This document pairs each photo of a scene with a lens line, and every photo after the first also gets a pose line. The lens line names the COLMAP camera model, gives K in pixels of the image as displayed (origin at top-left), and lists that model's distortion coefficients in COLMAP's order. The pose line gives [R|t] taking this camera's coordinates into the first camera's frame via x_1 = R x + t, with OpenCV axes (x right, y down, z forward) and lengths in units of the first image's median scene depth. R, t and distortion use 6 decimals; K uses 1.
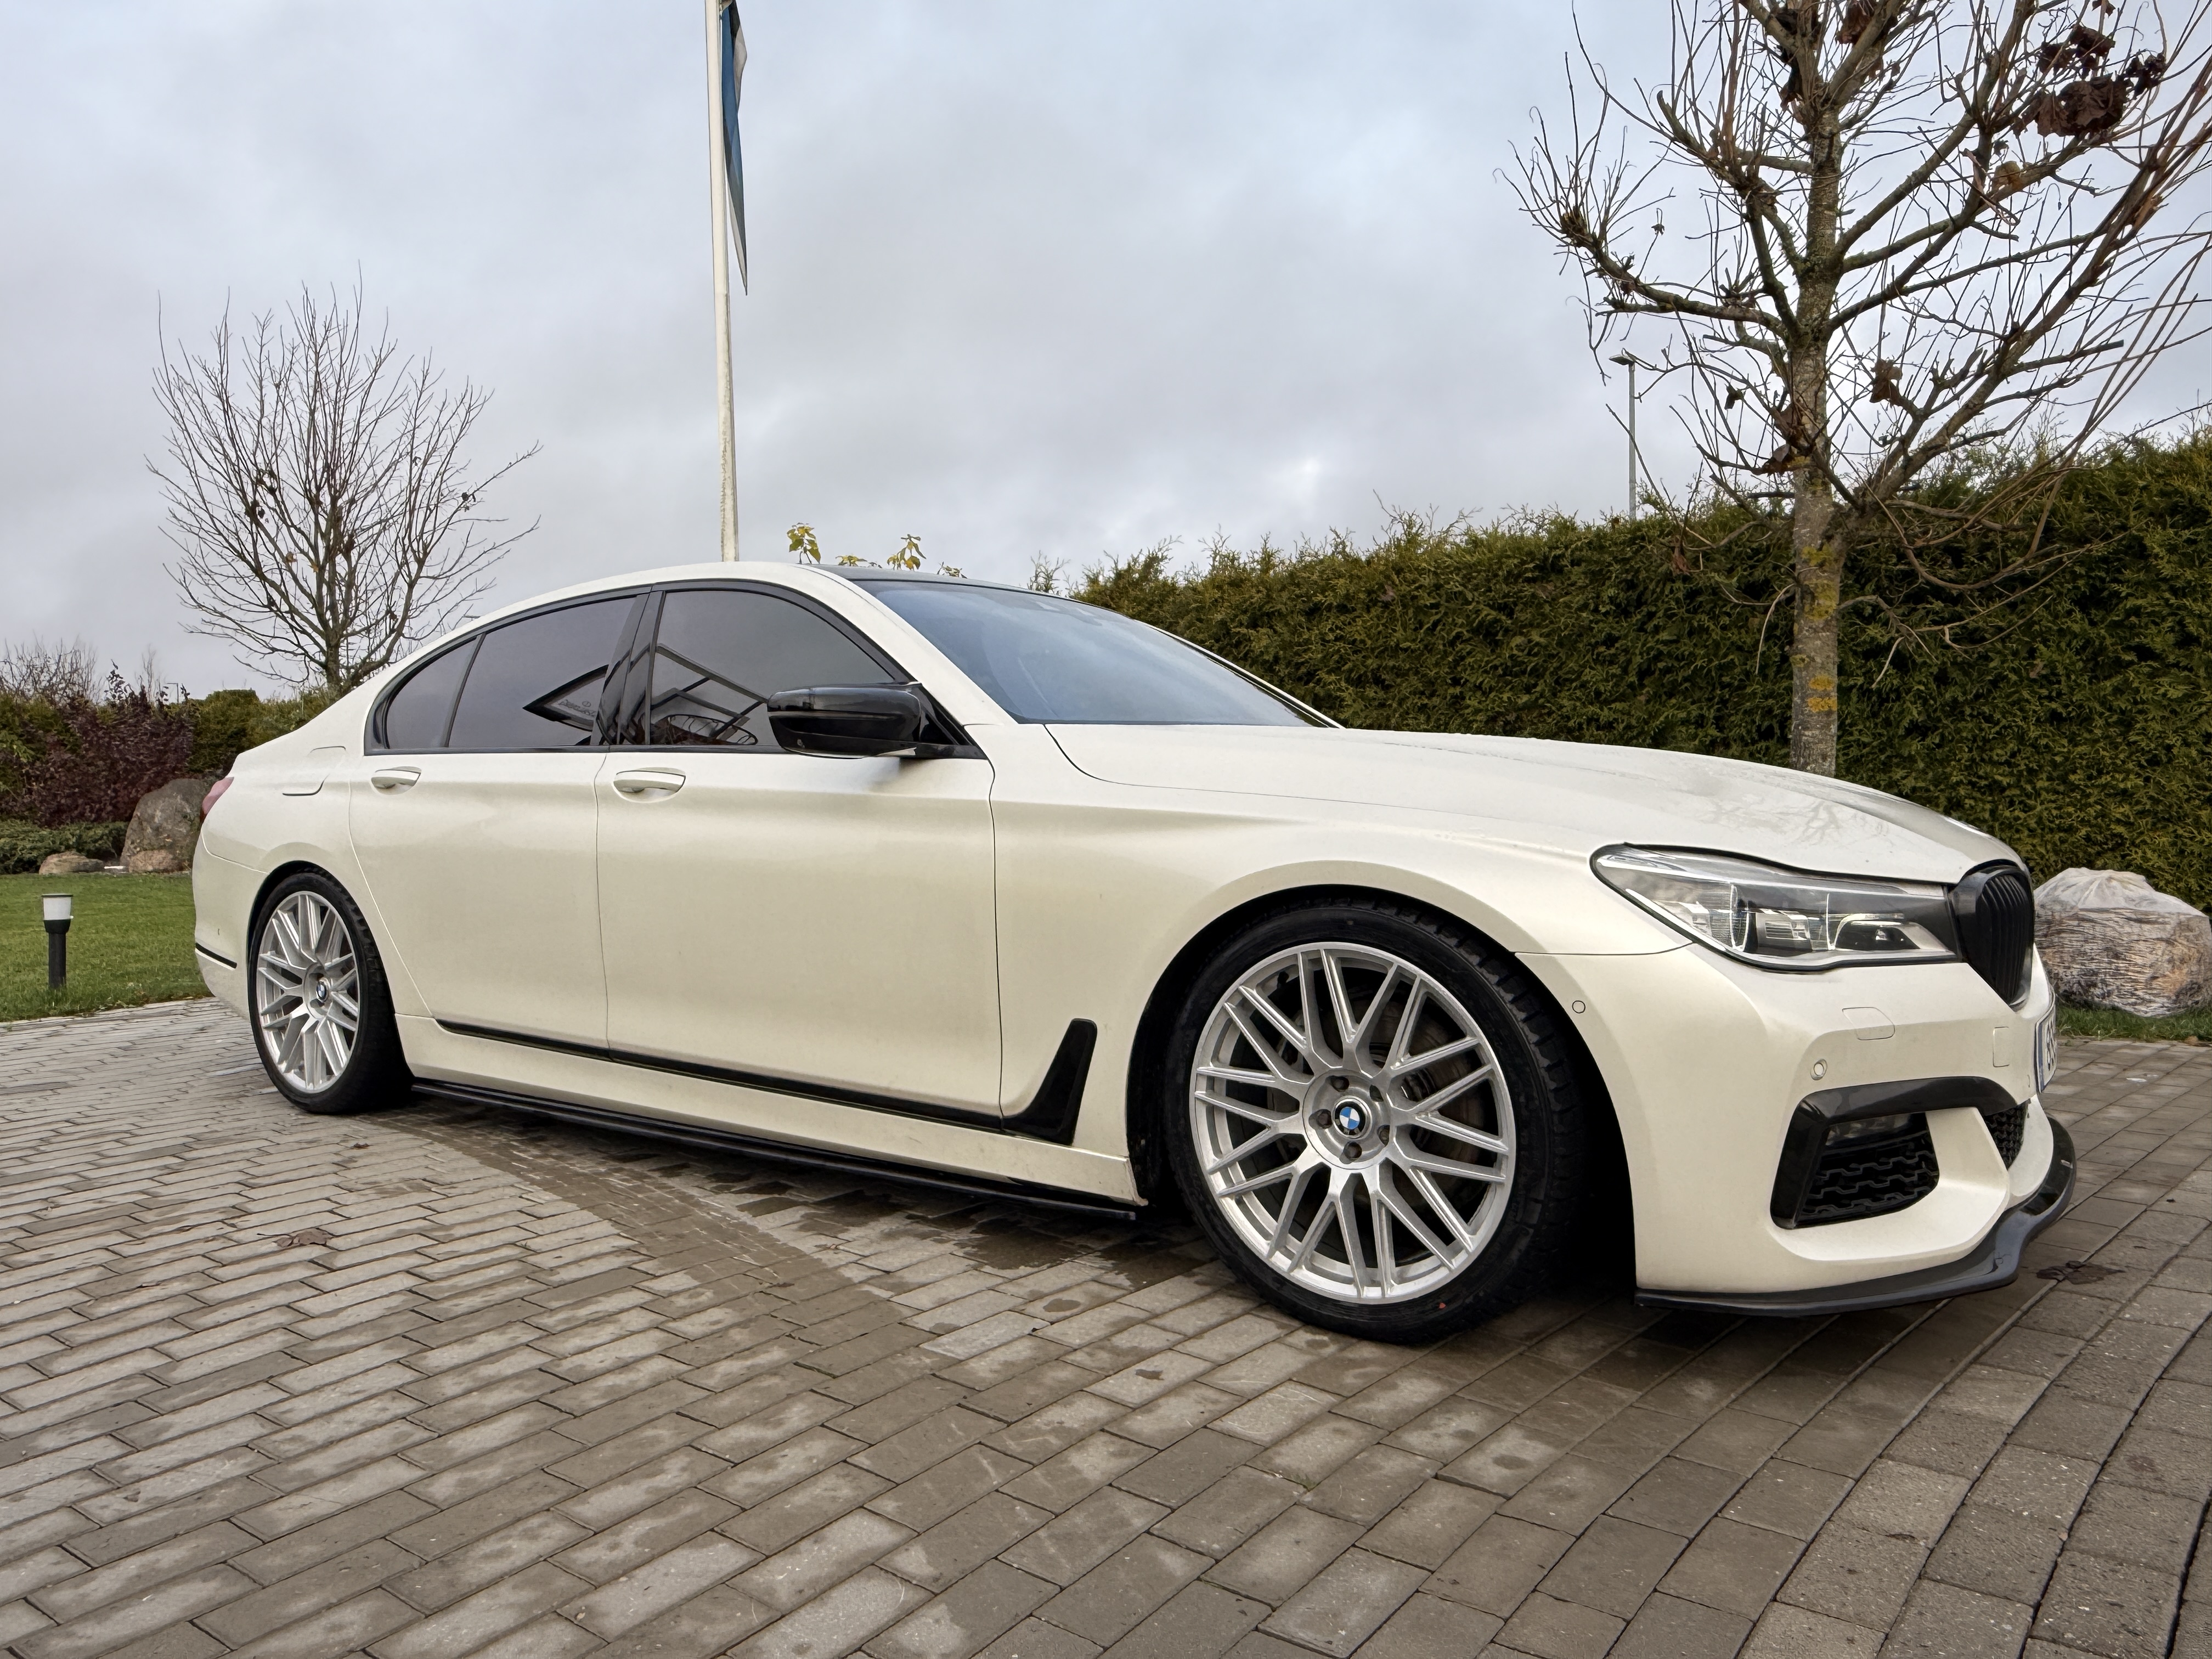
lens RADIAL K [[1463.8, 0, 1124.1], [0, 1463.8, 827.1], [0, 0, 1]] dist [-0.025027, 0.031409]
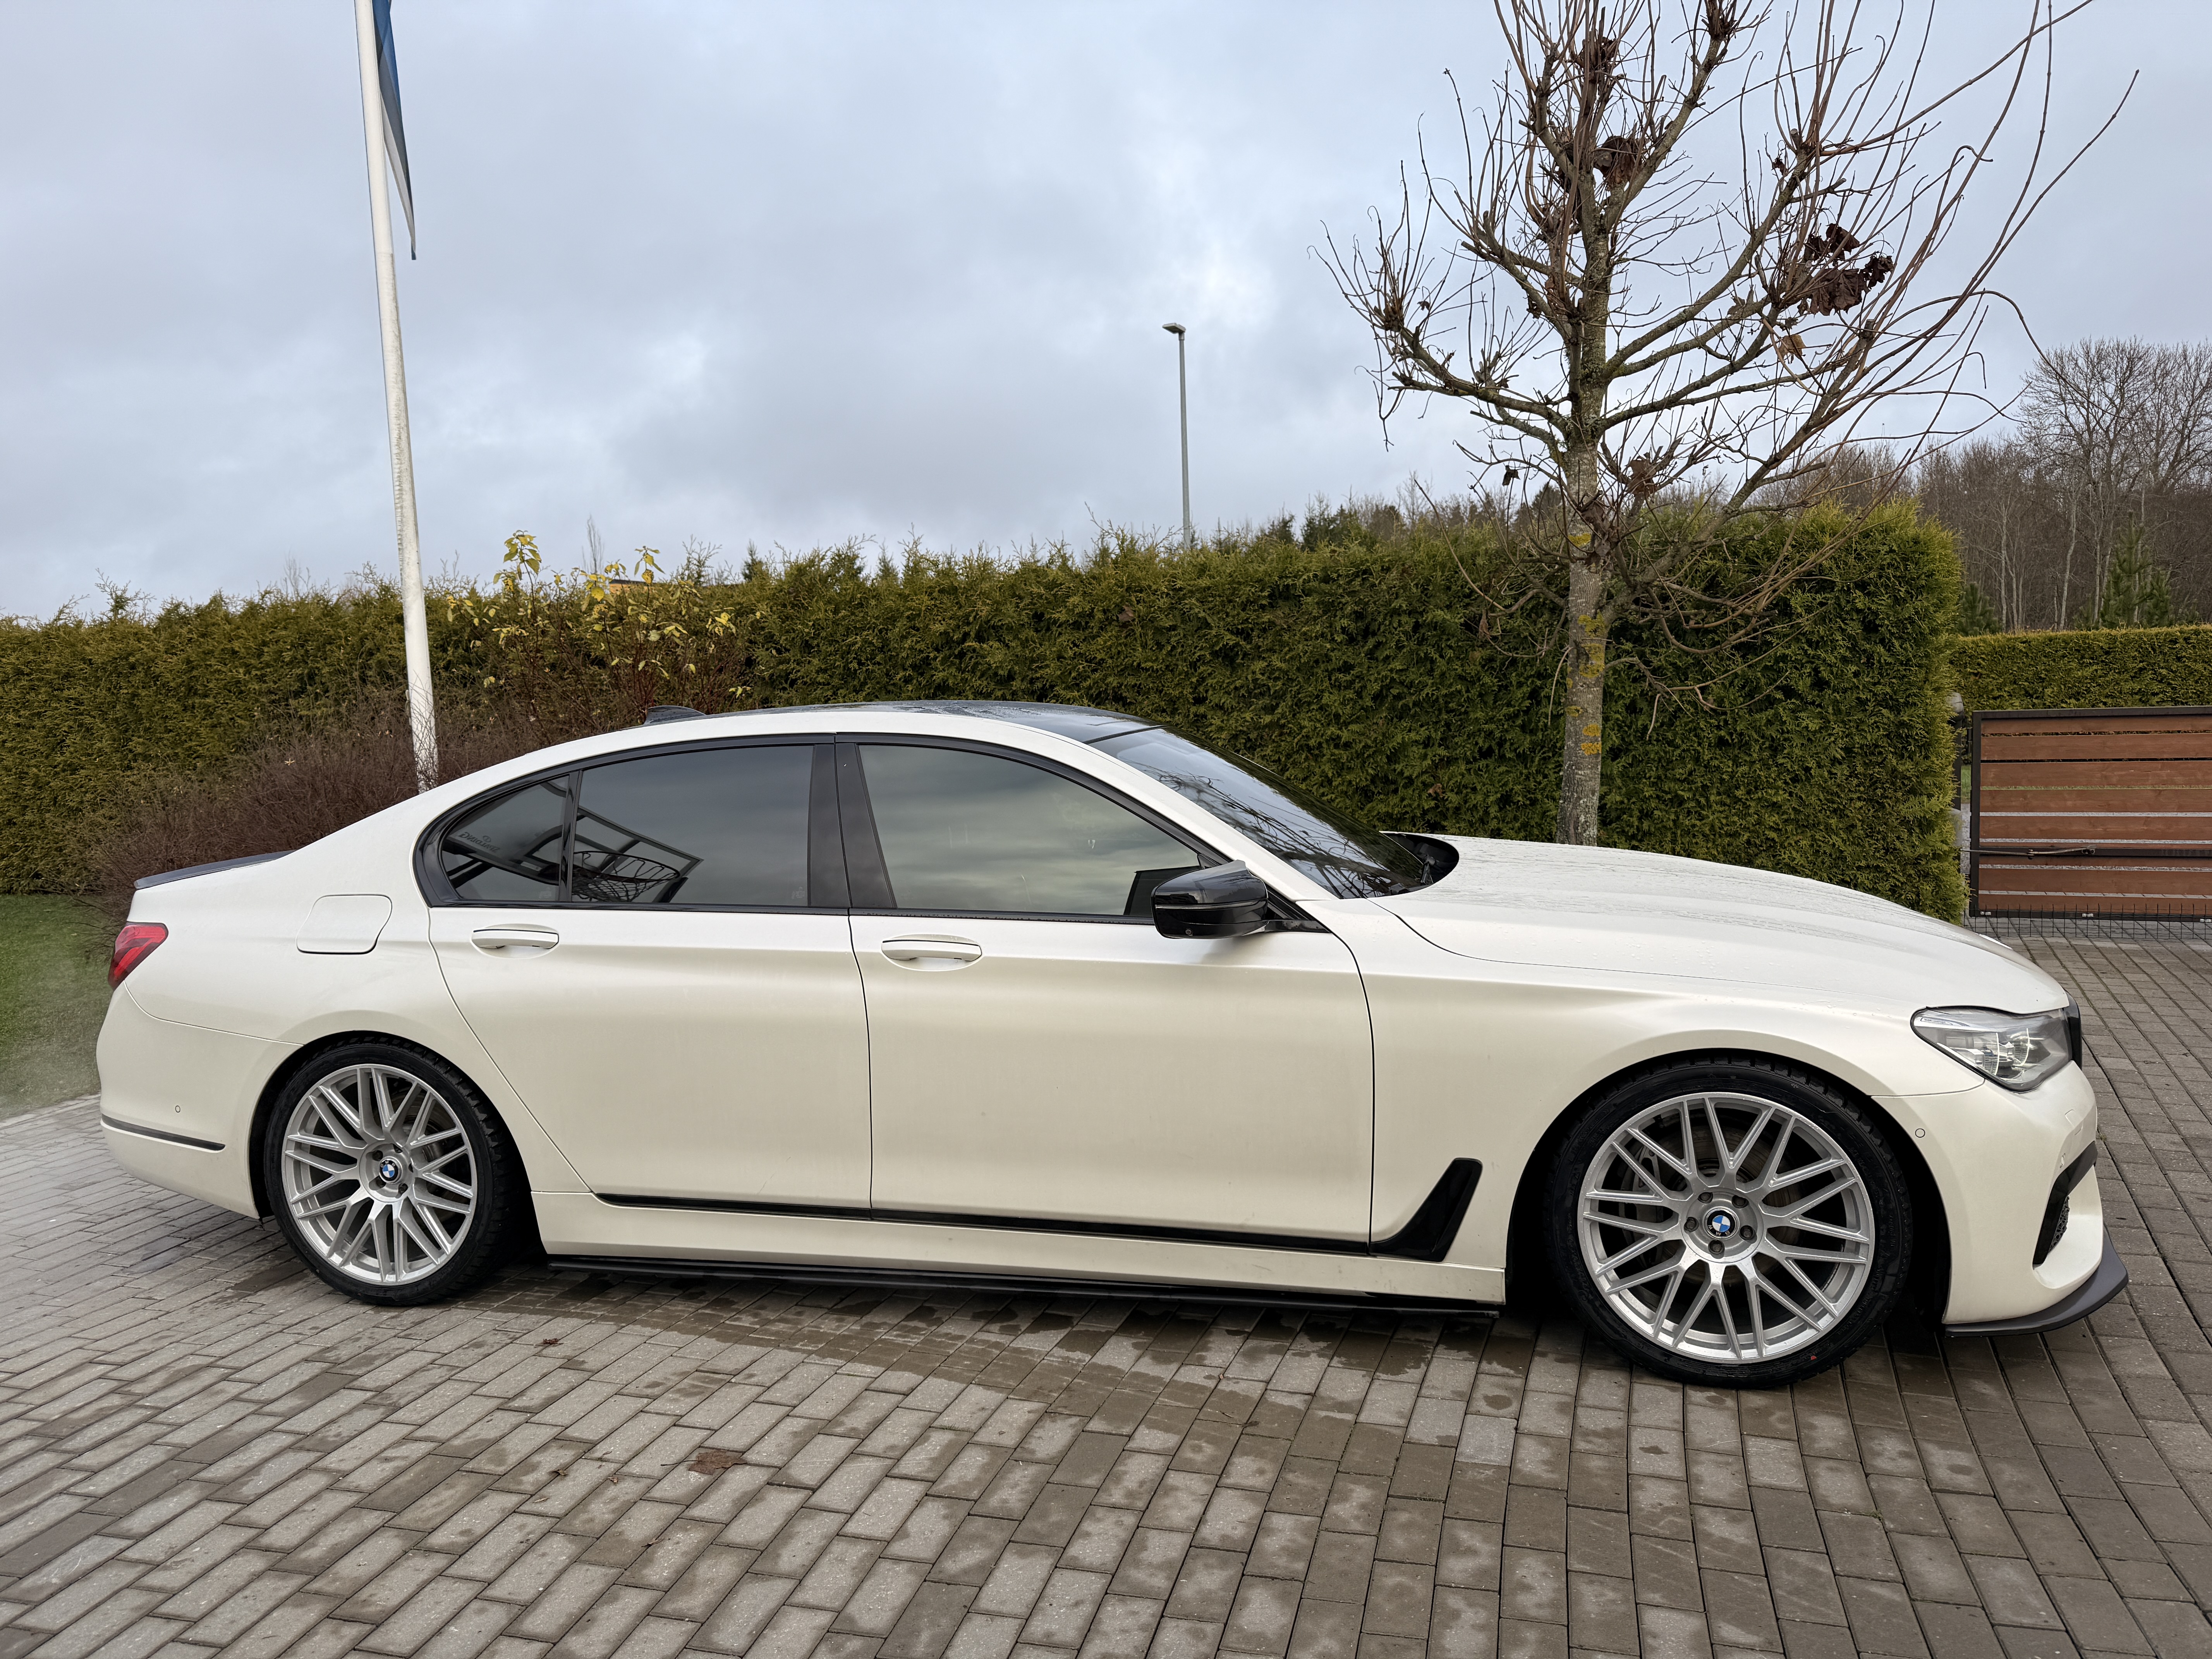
lens RADIAL K [[1544.5, 0, 1100.3], [0, 1544.5, 833.7], [0, 0, 1]] dist [0.054909, -0.076042]
pose [[0.933420, -0.049550, 0.355348, -0.341785], [0.031096, 0.997863, 0.057459, -0.099431], [-0.357436, -0.042584, 0.932966, -0.032320]]
